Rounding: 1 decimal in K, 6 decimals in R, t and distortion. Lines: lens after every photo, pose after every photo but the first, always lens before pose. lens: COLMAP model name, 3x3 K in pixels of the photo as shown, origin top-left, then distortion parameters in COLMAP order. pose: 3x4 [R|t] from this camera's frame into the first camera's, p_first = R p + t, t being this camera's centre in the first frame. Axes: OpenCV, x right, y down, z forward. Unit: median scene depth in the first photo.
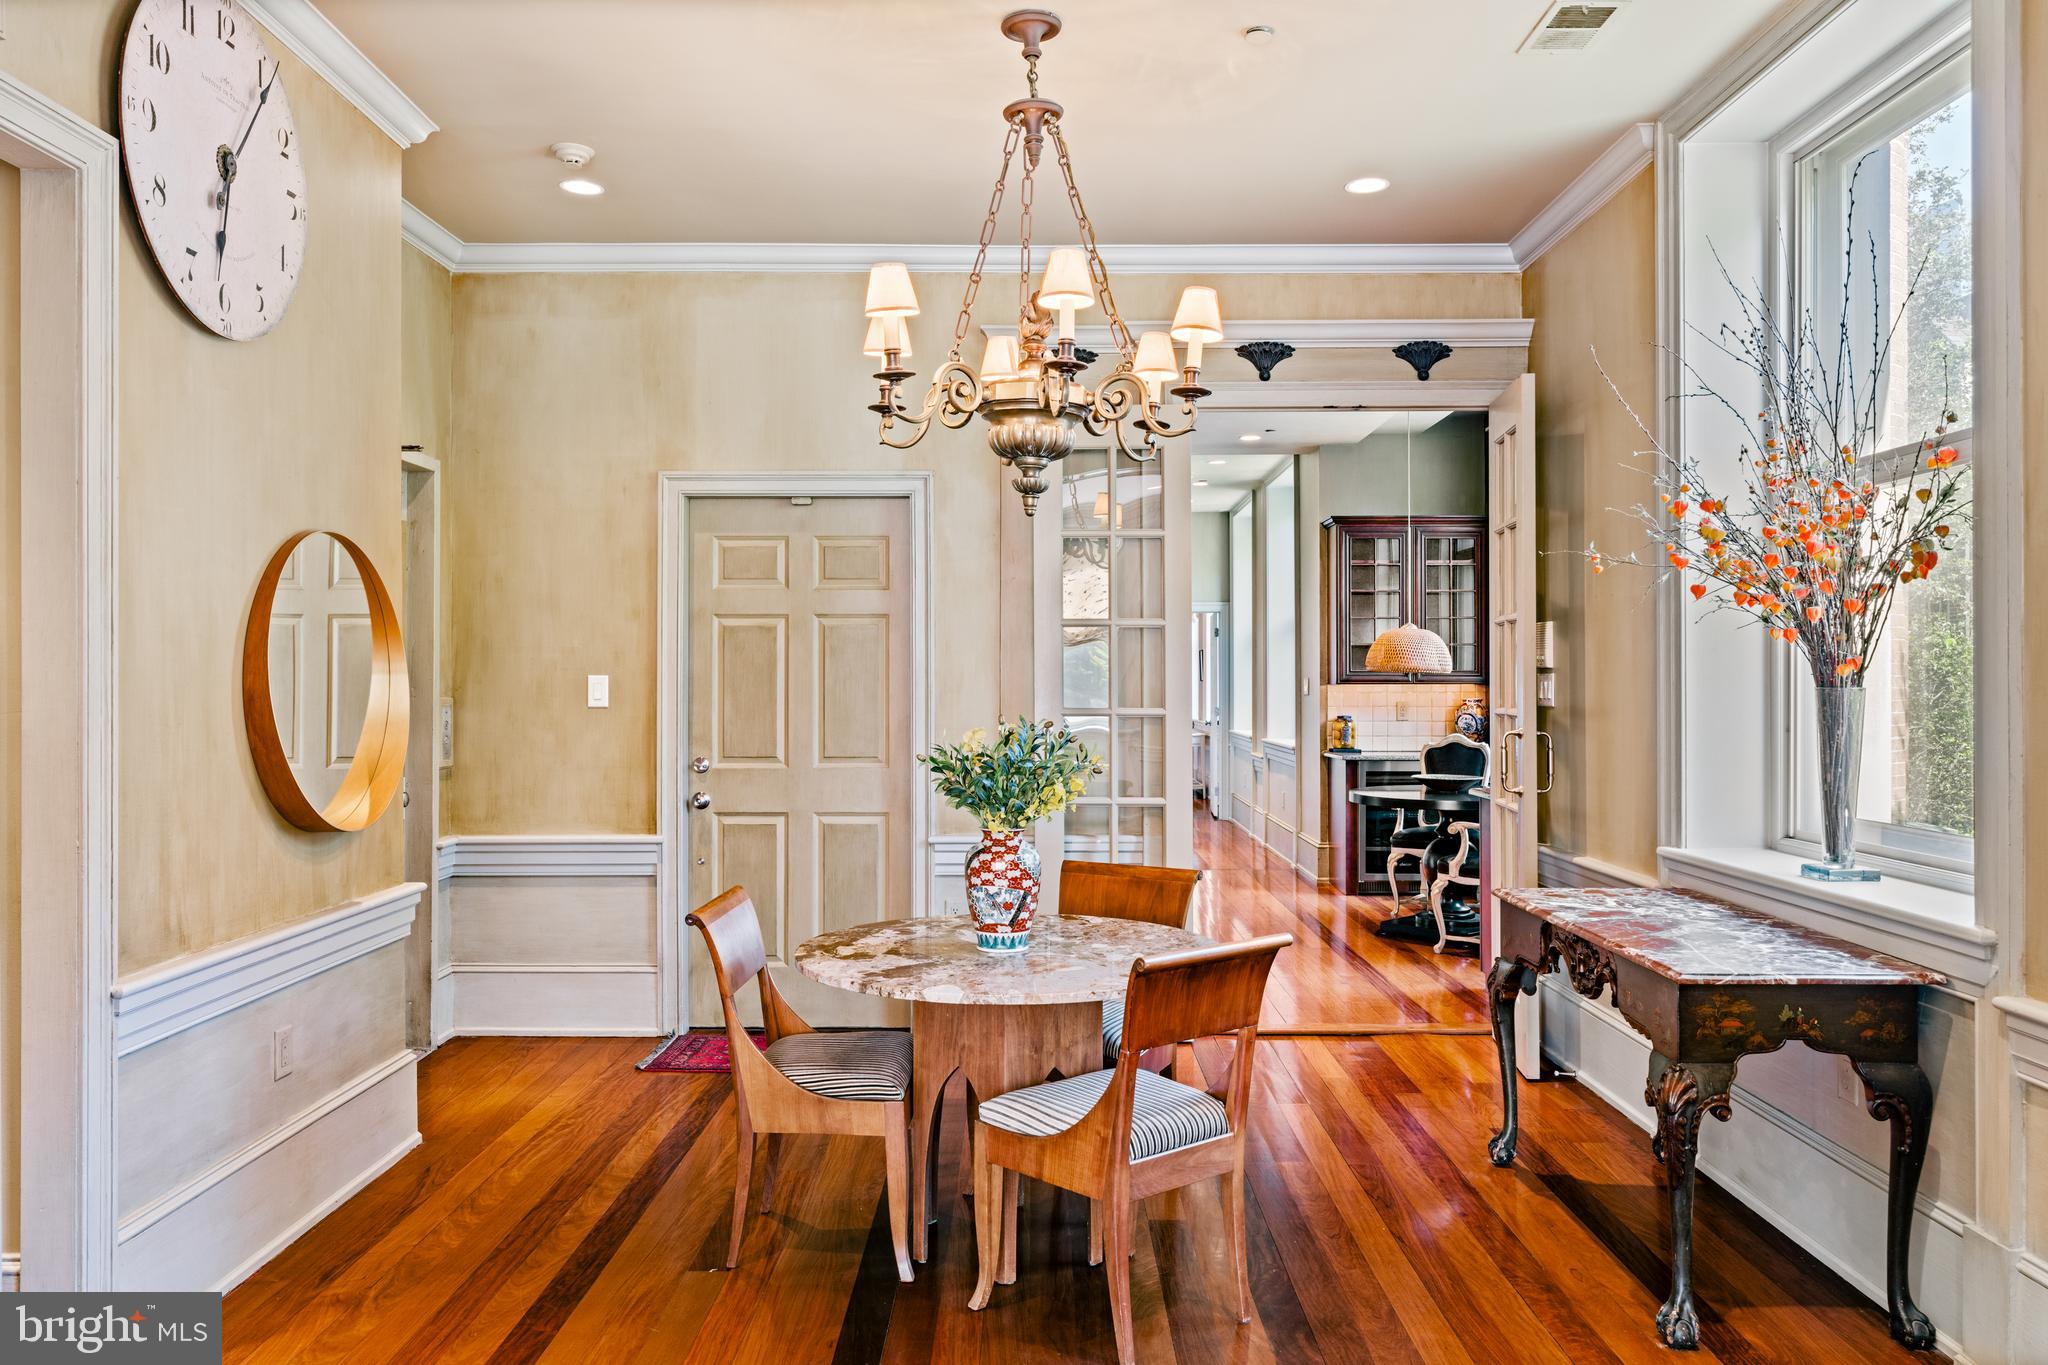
lens RADIAL K [[1482.1, 0, 1036.3], [0, 1482.1, 674.9], [0, 0, 1]] dist [-0.001424, -0.001044]
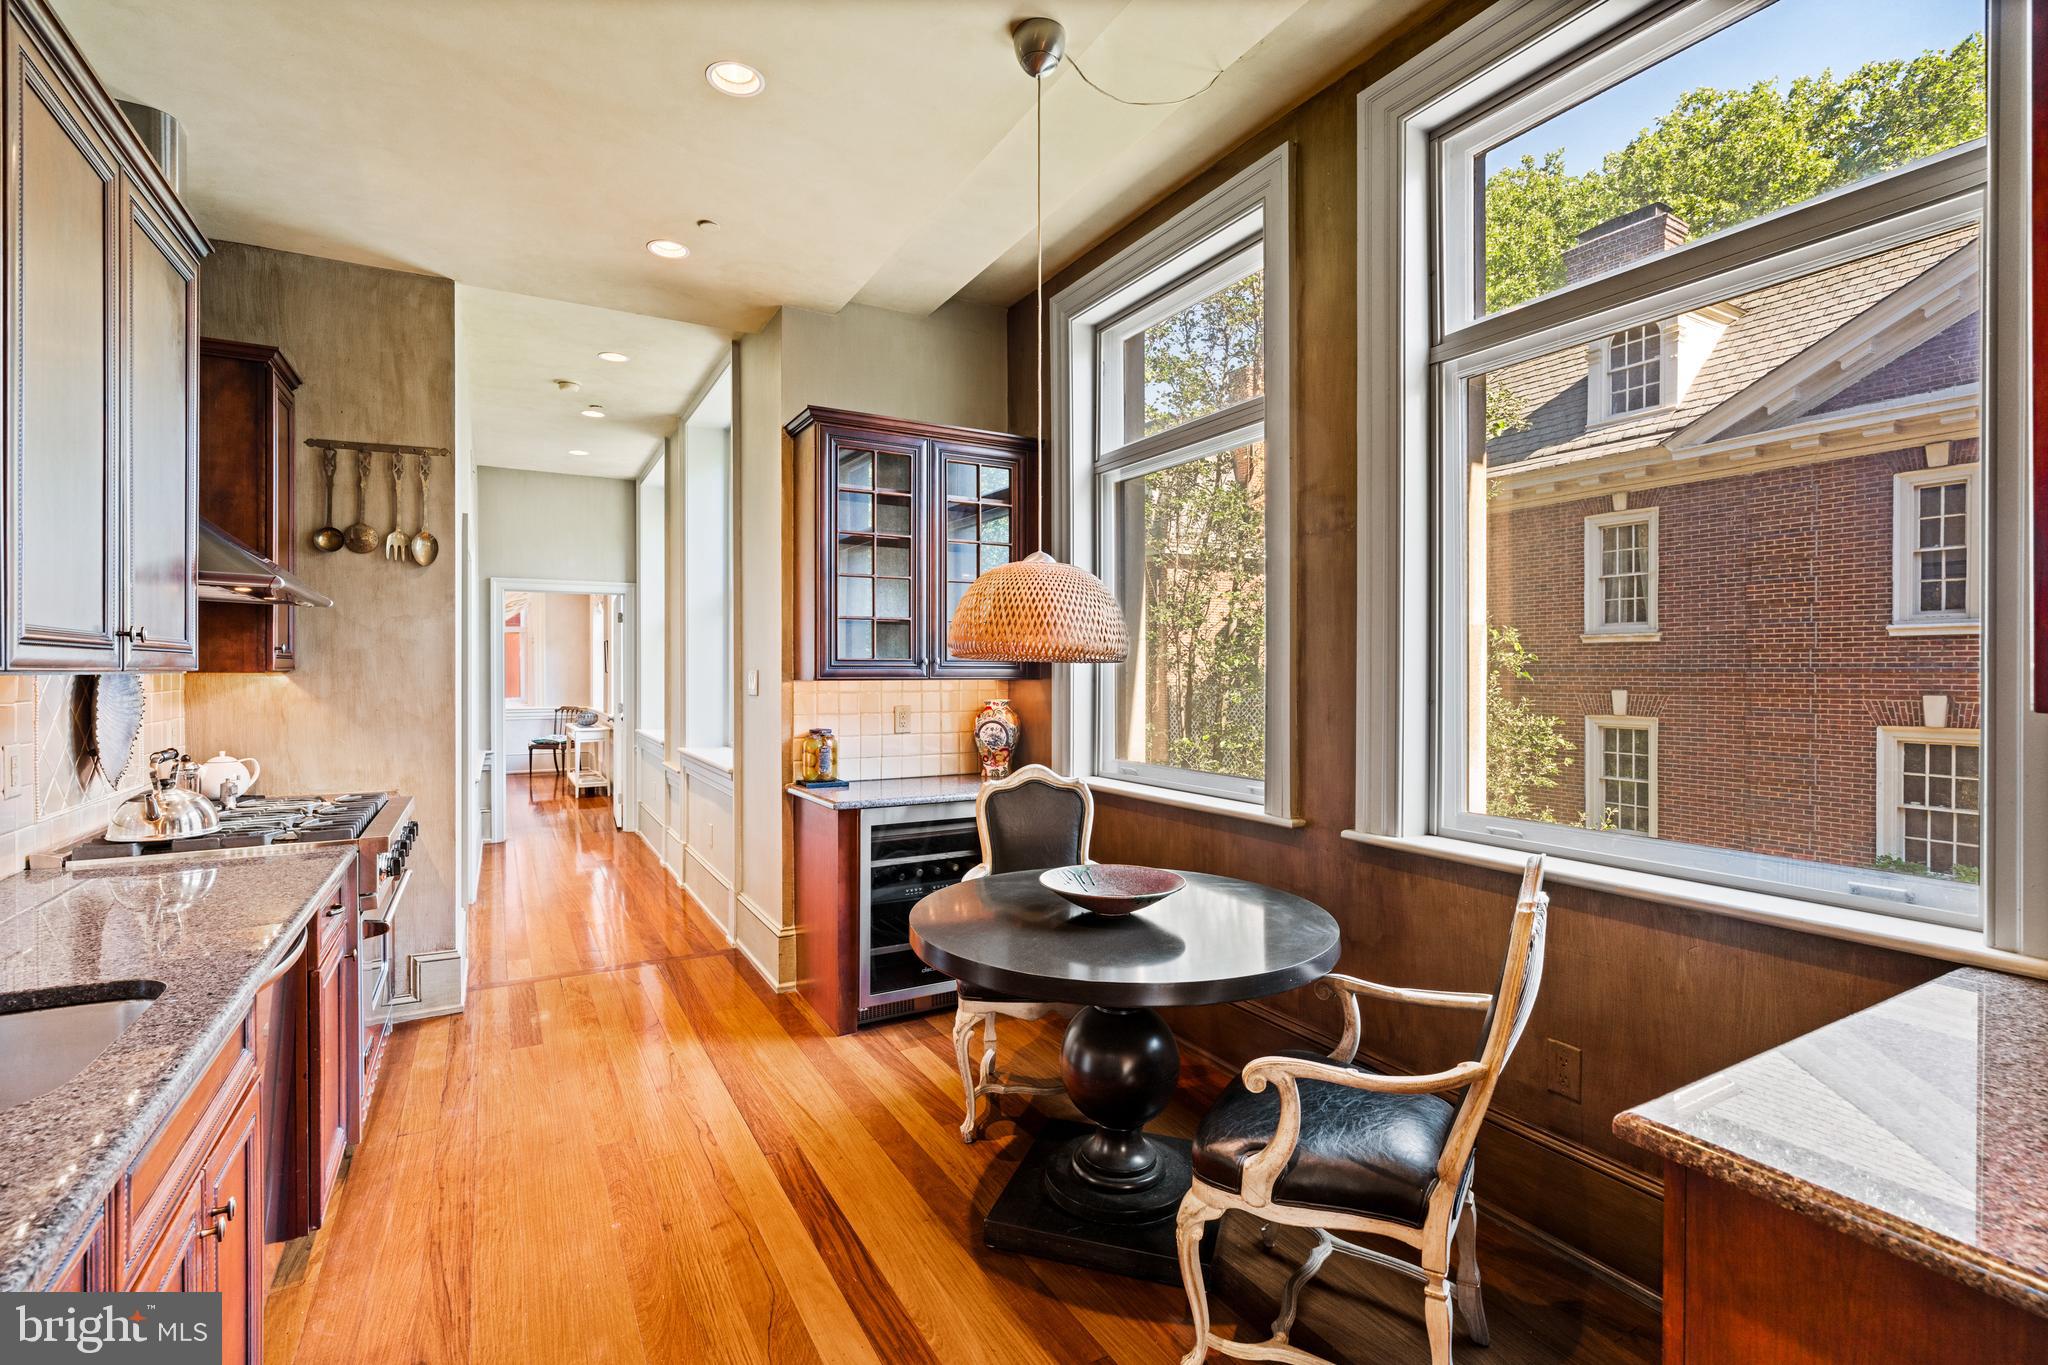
lens RADIAL K [[926.3, 0, 1021.5], [0, 926.3, 672.2], [0, 0, 1]] dist [-0.006853, 0.001778]
pose [[0.868089, 0.001035, 0.496408, 0.083768], [-0.003553, 0.999985, 0.004128, 0.000769], [-0.496397, -0.005347, 0.868079, 0.607833]]
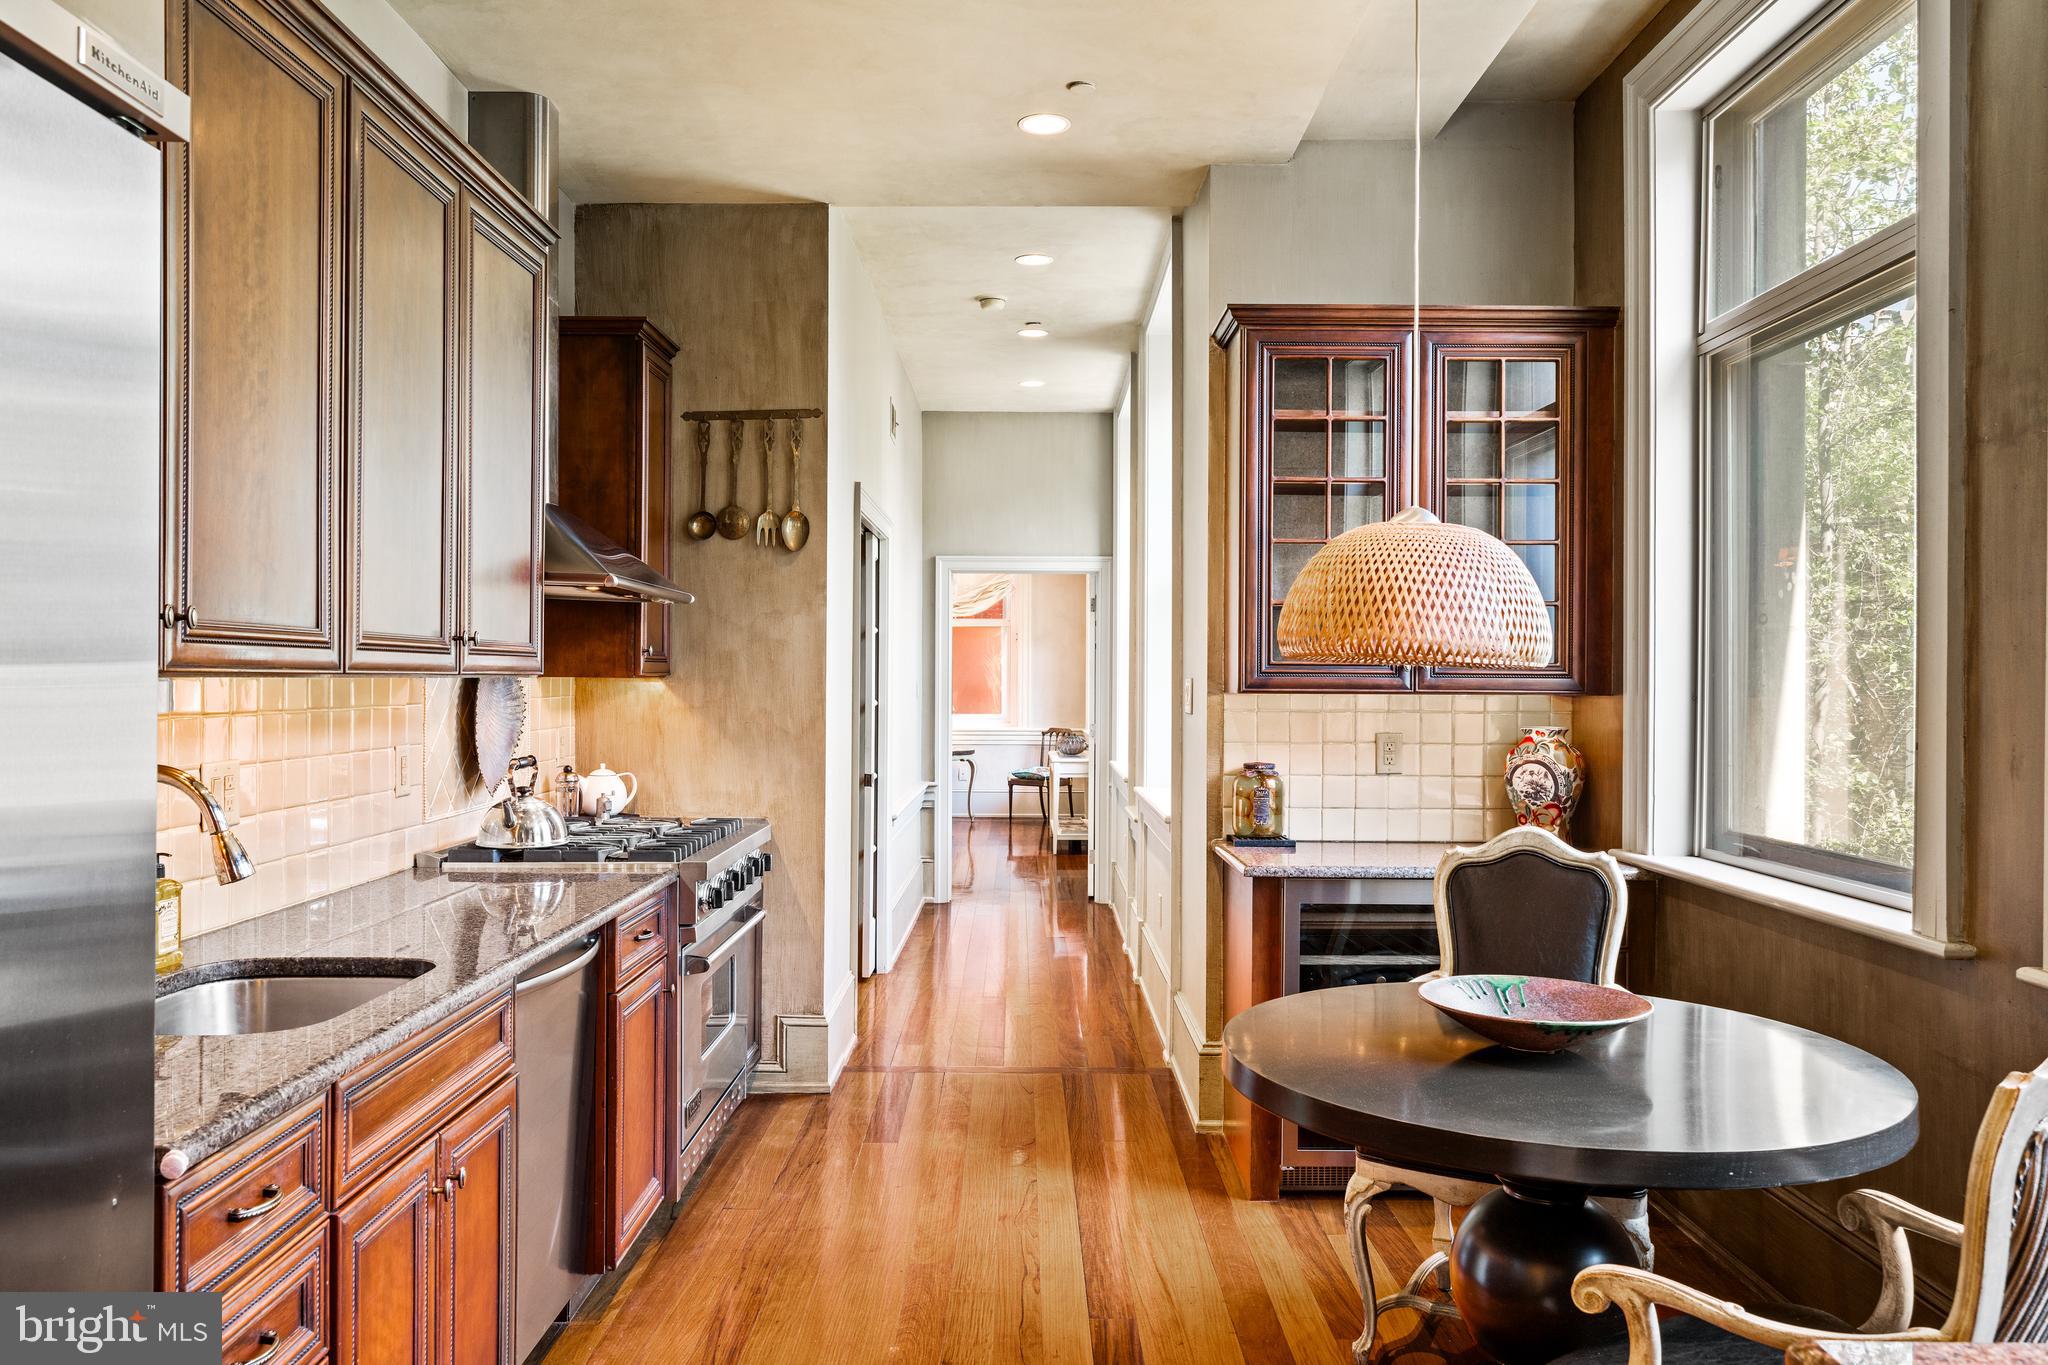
lens RADIAL K [[1482.1, 0, 1025.9], [0, 1482.1, 673.9], [0, 0, 1]] dist [-0.001424, -0.001044]
pose [[0.999967, 0.007878, 0.002169, 0.136162], [-0.007880, 0.999969, 0.000648, 0.000720], [-0.002164, -0.000665, 0.999997, 0.551773]]
